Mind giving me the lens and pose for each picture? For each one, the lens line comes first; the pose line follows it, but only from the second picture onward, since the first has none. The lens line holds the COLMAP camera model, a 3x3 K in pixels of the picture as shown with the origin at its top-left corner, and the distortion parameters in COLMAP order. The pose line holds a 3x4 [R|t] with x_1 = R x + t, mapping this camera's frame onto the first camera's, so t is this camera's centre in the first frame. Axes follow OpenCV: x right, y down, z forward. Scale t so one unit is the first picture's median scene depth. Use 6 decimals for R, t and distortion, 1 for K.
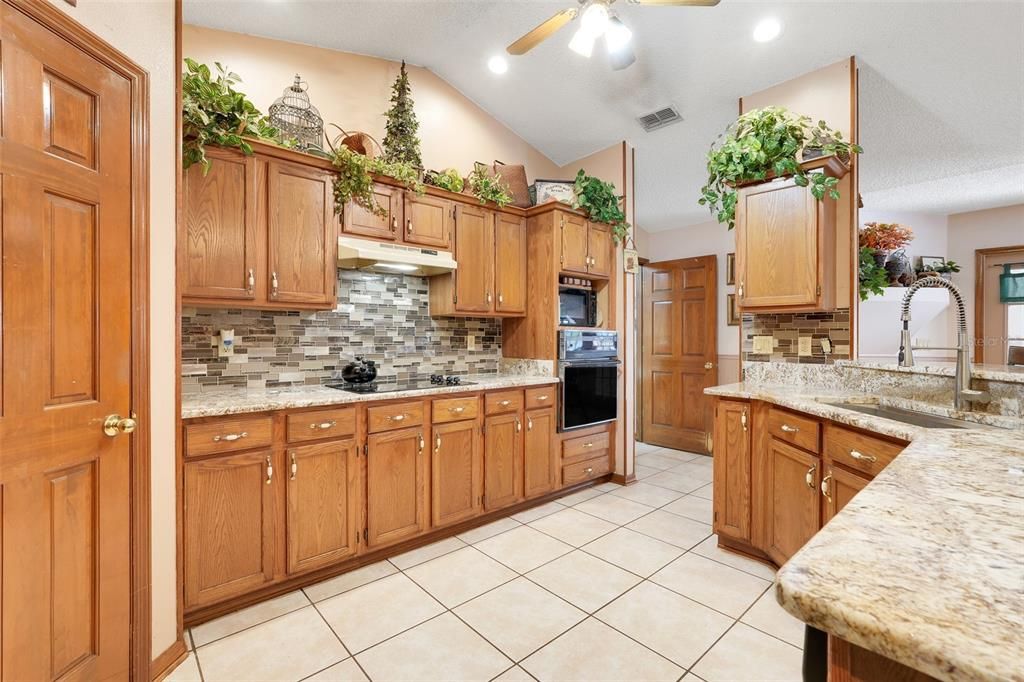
lens RADIAL K [[453.5, 0, 515.3], [0, 453.5, 338.6], [0, 0, 1]] dist [-0.001742, 0.000490]
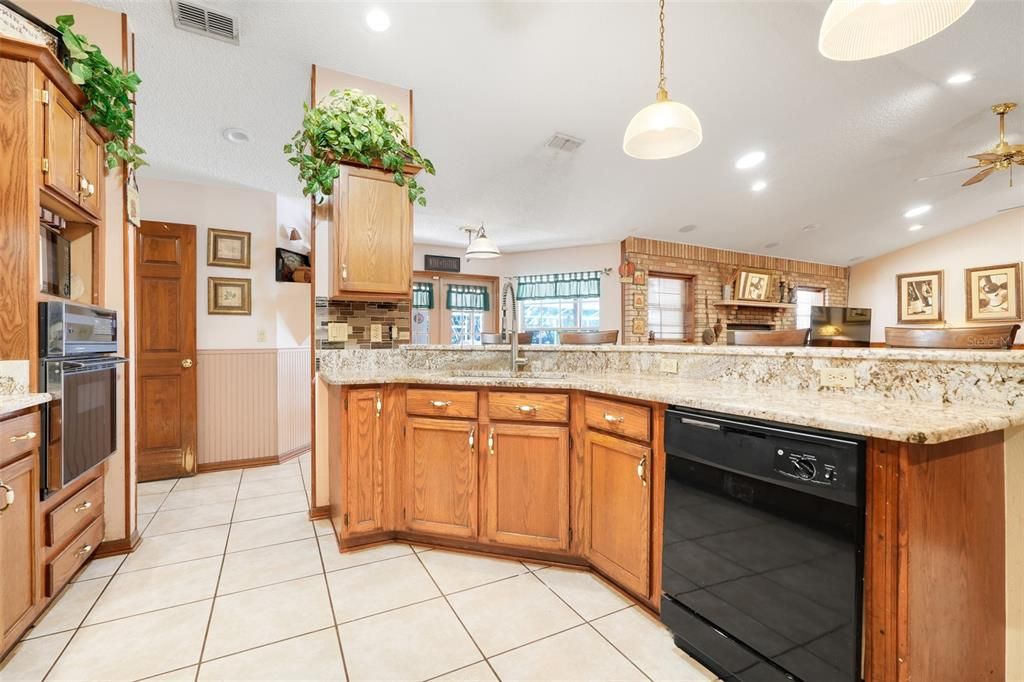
lens RADIAL K [[453.5, 0, 487.7], [0, 453.5, 342.8], [0, 0, 1]] dist [-0.001742, 0.000490]
pose [[0.256831, -0.007420, 0.966428, -0.327583], [0.004822, 0.999968, 0.006396, 0.033640], [-0.966444, 0.003018, 0.256859, 0.454096]]
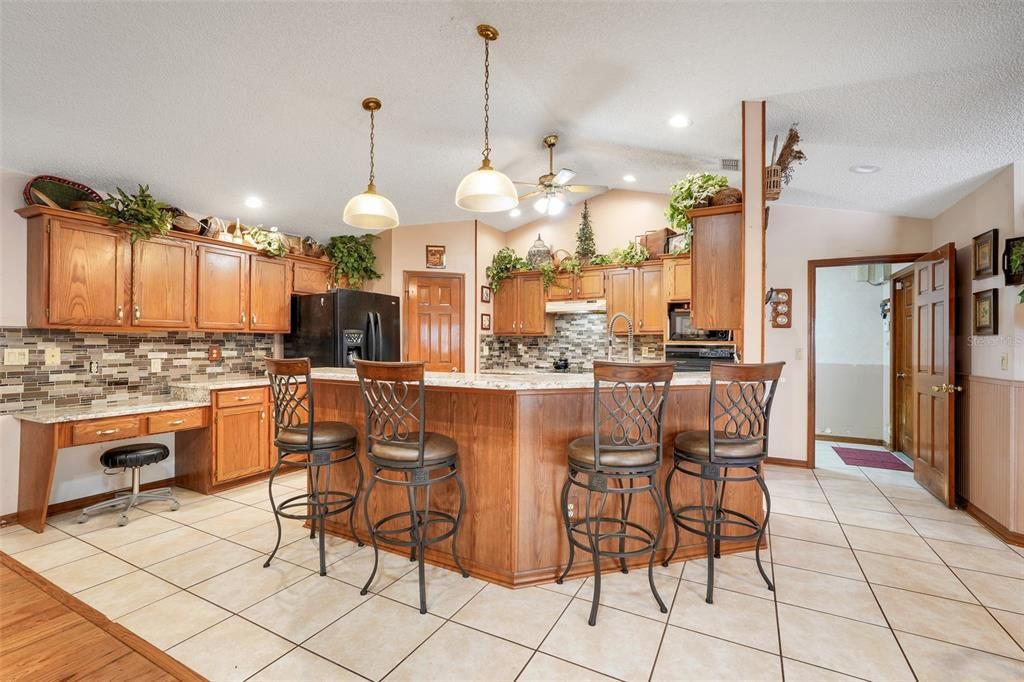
lens RADIAL K [[453.5, 0, 511.7], [0, 453.5, 342.6], [0, 0, 1]] dist [-0.001742, 0.000490]
pose [[0.343866, -0.001738, -0.939017, 1.665782], [-0.006108, 0.999973, -0.004088, -0.017201], [0.938999, 0.007141, 0.343846, 0.070478]]
